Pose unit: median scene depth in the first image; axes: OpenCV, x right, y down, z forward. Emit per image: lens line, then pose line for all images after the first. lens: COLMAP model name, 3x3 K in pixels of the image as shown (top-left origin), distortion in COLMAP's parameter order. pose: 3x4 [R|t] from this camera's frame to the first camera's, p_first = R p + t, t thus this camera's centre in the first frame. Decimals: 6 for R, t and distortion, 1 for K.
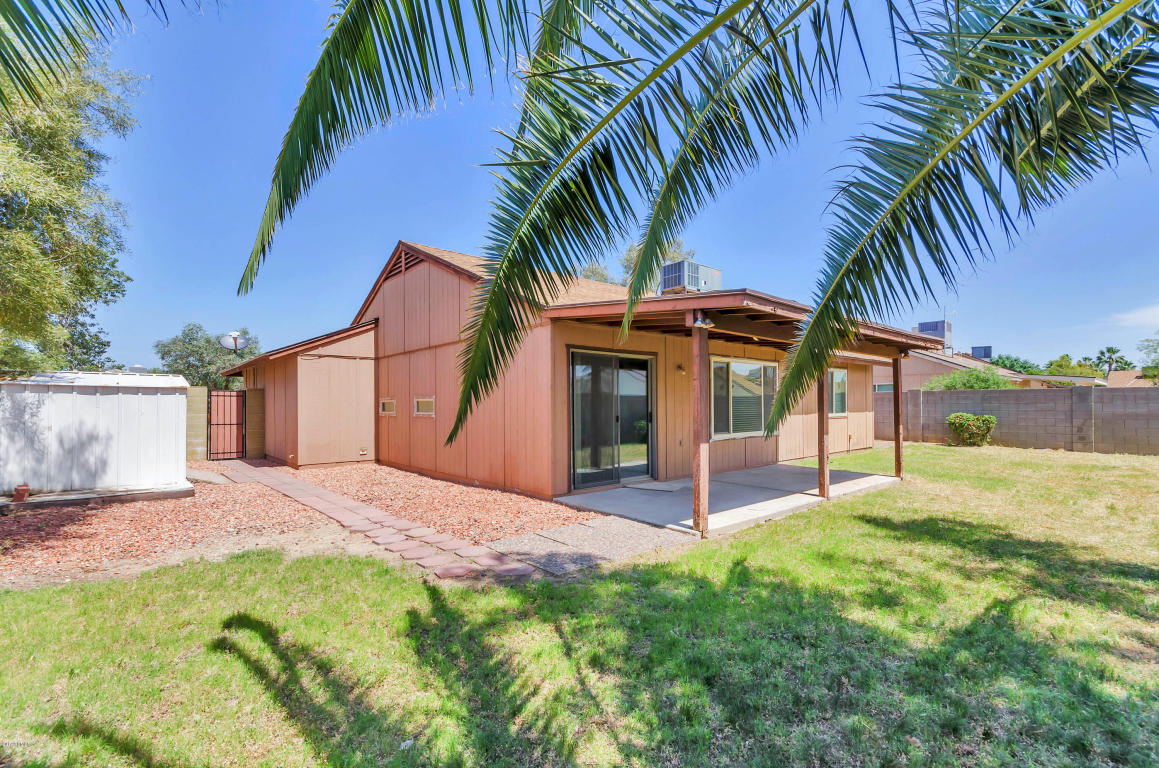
lens RADIAL K [[514.7, 0, 578.2], [0, 514.7, 420.0], [0, 0, 1]] dist [0.001550, 0.000044]
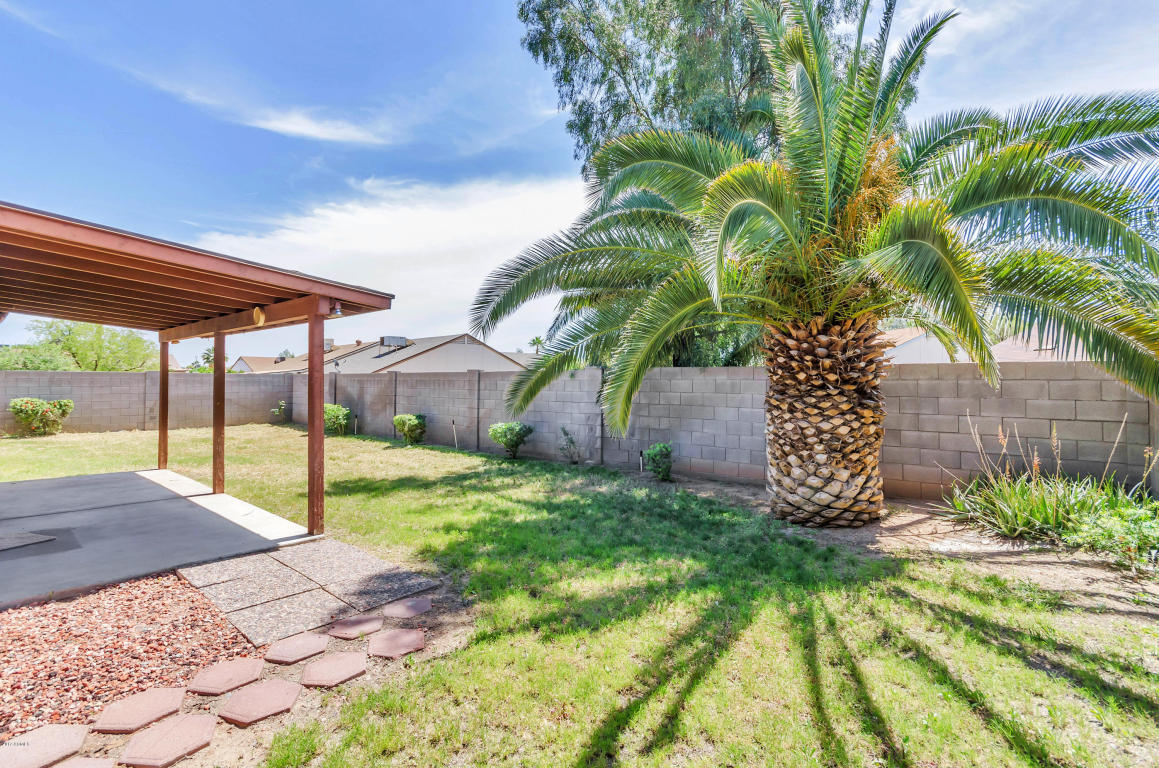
lens RADIAL K [[524.4, 0, 596.3], [0, 524.4, 388.9], [0, 0, 1]] dist [-0.000788, -0.000020]
pose [[-0.174827, -0.010745, 0.984541, -0.978561], [0.027206, 0.999506, 0.015739, -0.060482], [-0.984223, 0.029537, -0.174448, 0.836319]]
